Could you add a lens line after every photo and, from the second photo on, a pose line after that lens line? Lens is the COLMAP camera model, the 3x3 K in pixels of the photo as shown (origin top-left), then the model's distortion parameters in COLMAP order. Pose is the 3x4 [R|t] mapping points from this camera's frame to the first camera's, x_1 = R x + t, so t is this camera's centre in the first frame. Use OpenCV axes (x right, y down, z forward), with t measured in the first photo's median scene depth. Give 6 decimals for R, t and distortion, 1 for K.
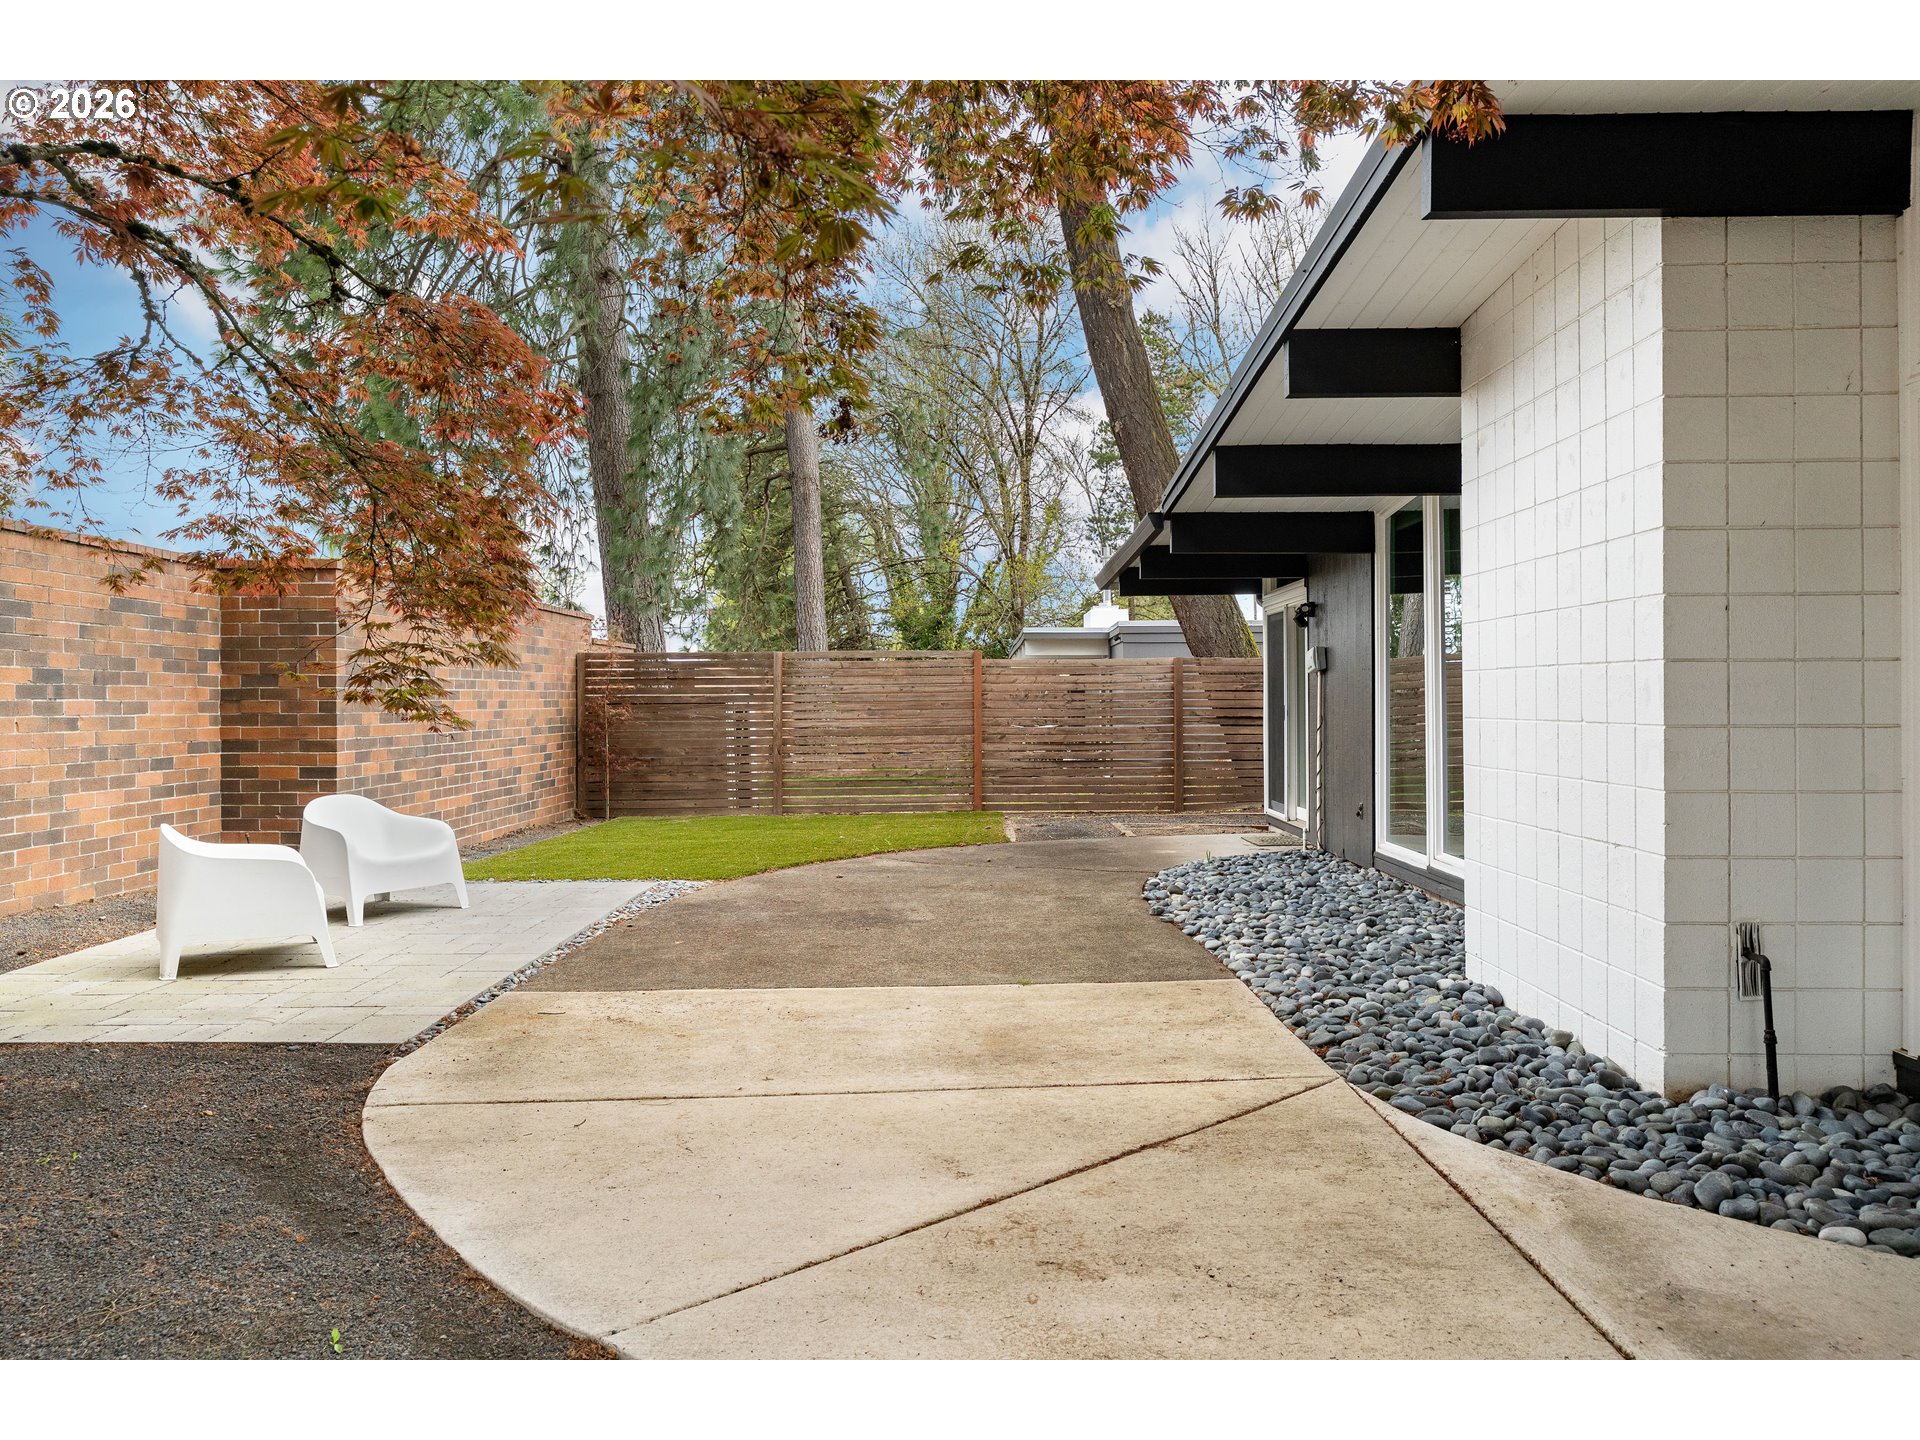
lens RADIAL K [[1292.3, 0, 956.1], [0, 1292.3, 710.3], [0, 0, 1]] dist [0.000982, 0.000266]
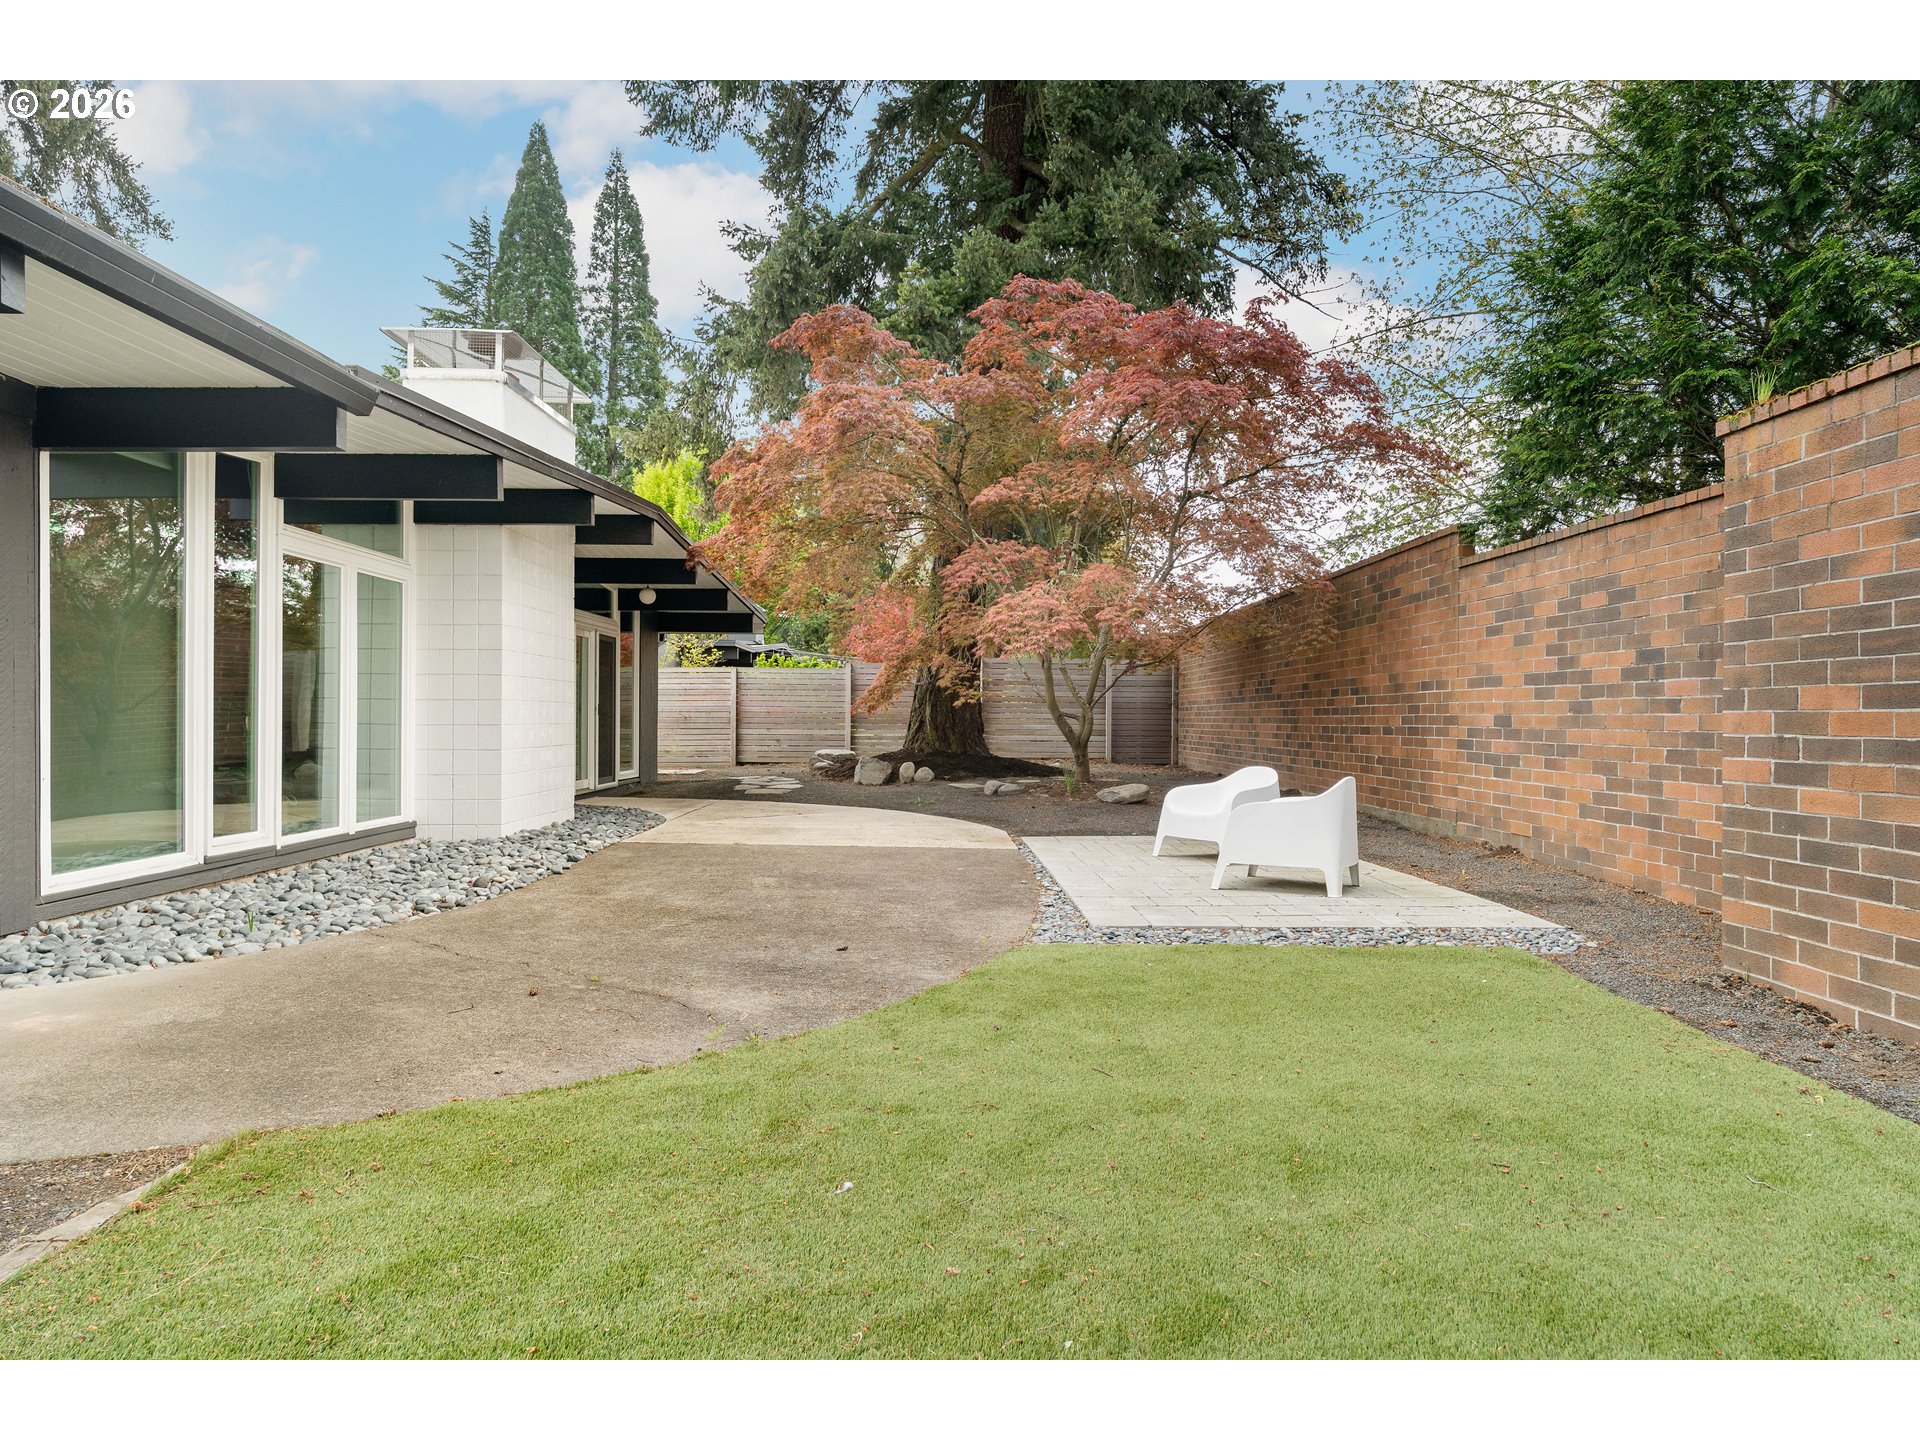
lens RADIAL K [[1149.6, 0, 972.6], [0, 1149.6, 721.2], [0, 0, 1]] dist [-0.000876, -0.000685]
pose [[-0.999955, -0.005041, -0.007986, -0.164636], [-0.005109, 0.999950, 0.008586, 0.015971], [0.007943, 0.008627, -0.999931, 1.687409]]
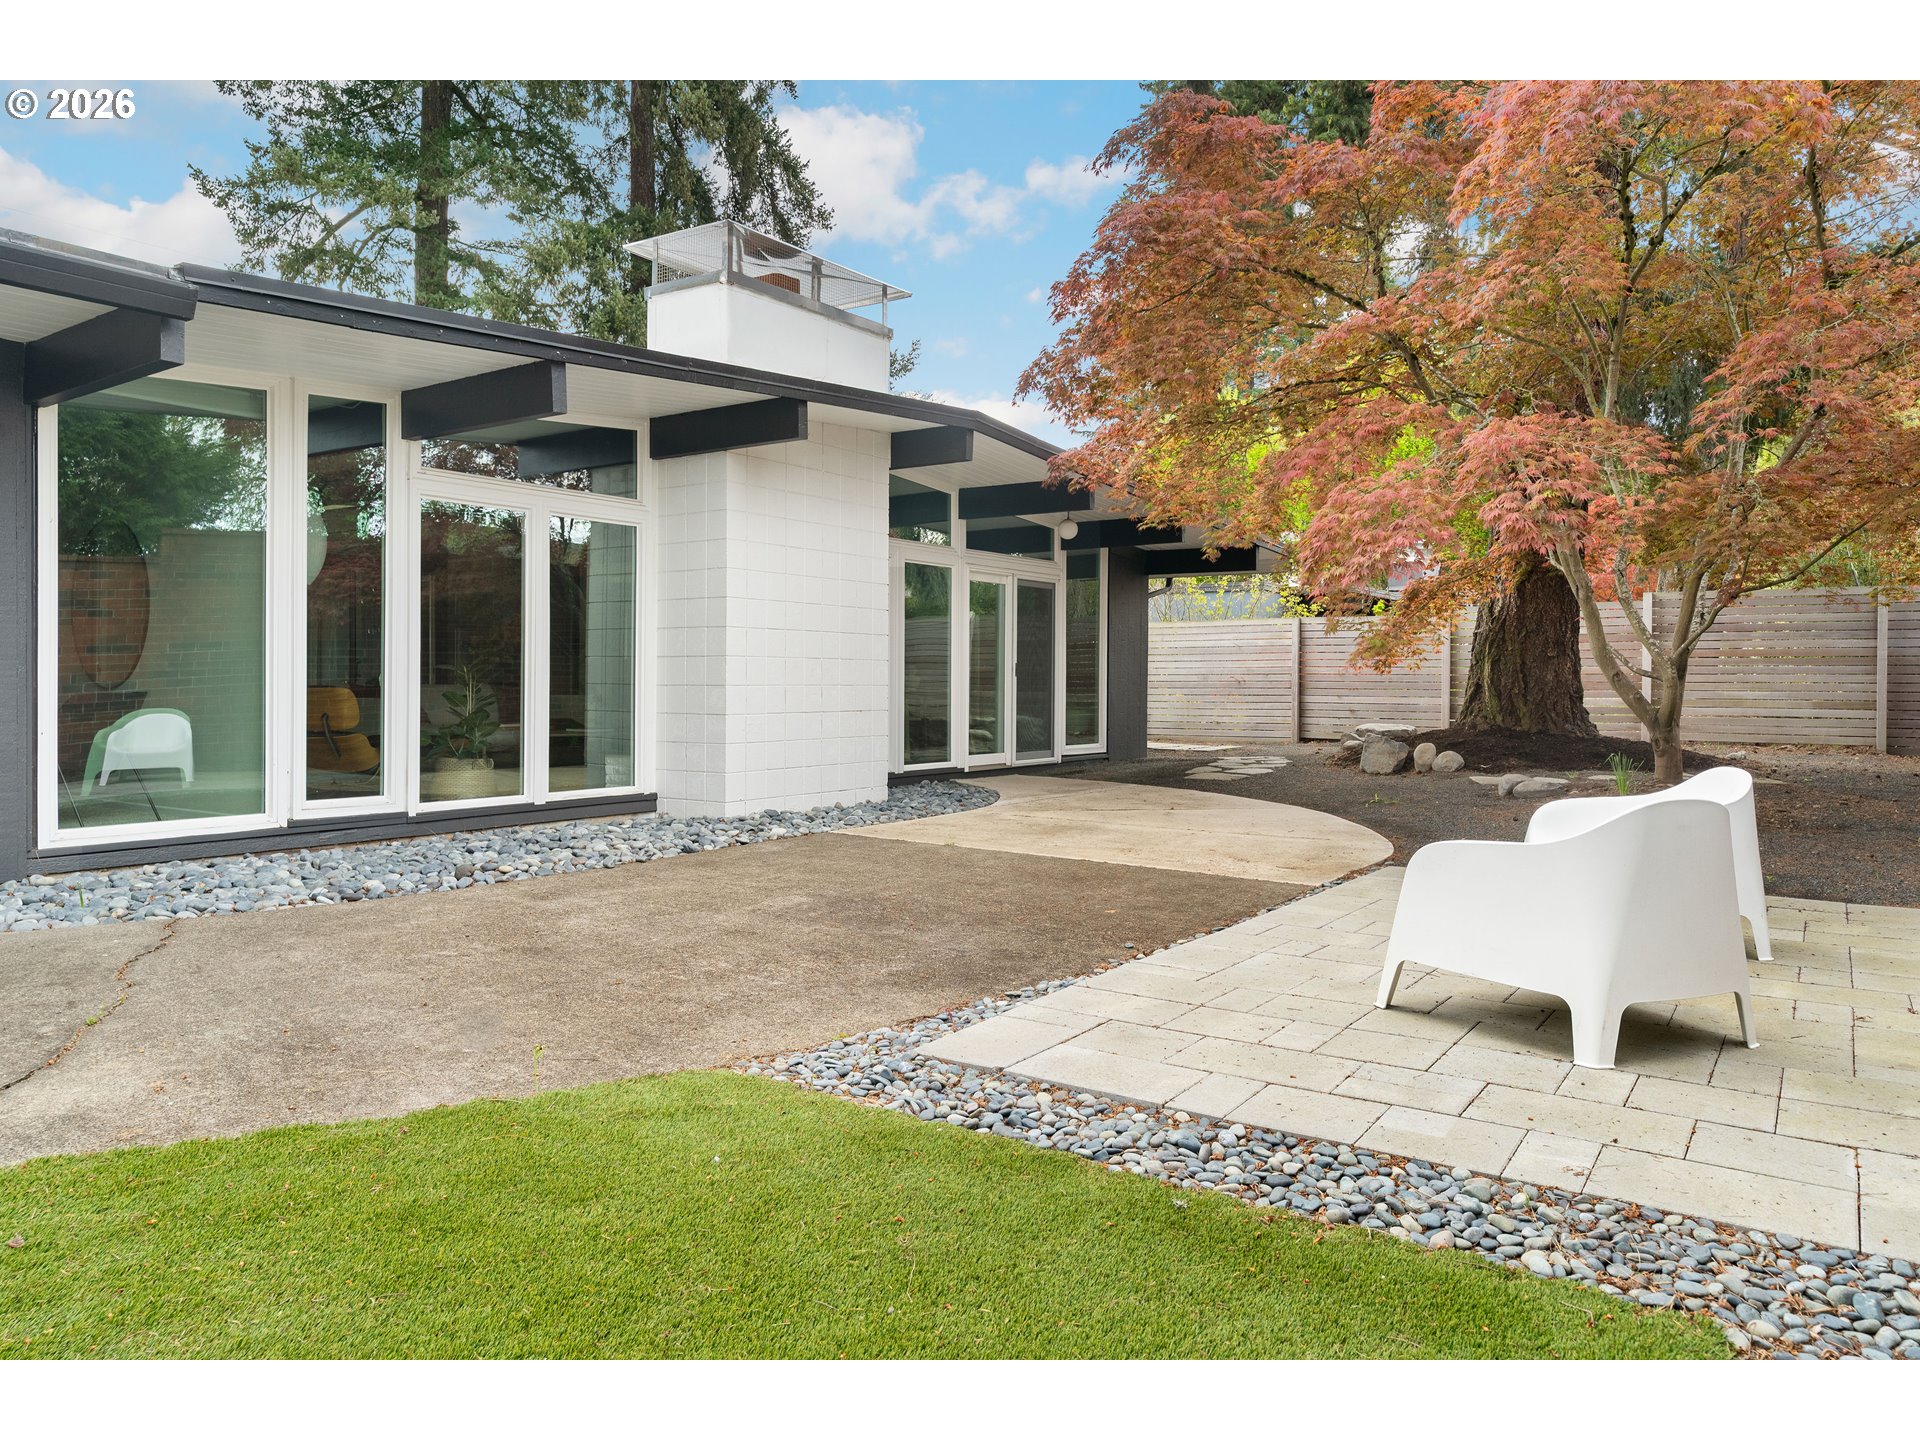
lens RADIAL K [[1292.3, 0, 960.6], [0, 1292.3, 711.6], [0, 0, 1]] dist [0.000982, 0.000266]
pose [[-0.810346, -0.016318, 0.585725, -0.477341], [-0.000671, 0.999637, 0.026920, 0.023600], [-0.585952, 0.021421, -0.810063, 1.348563]]
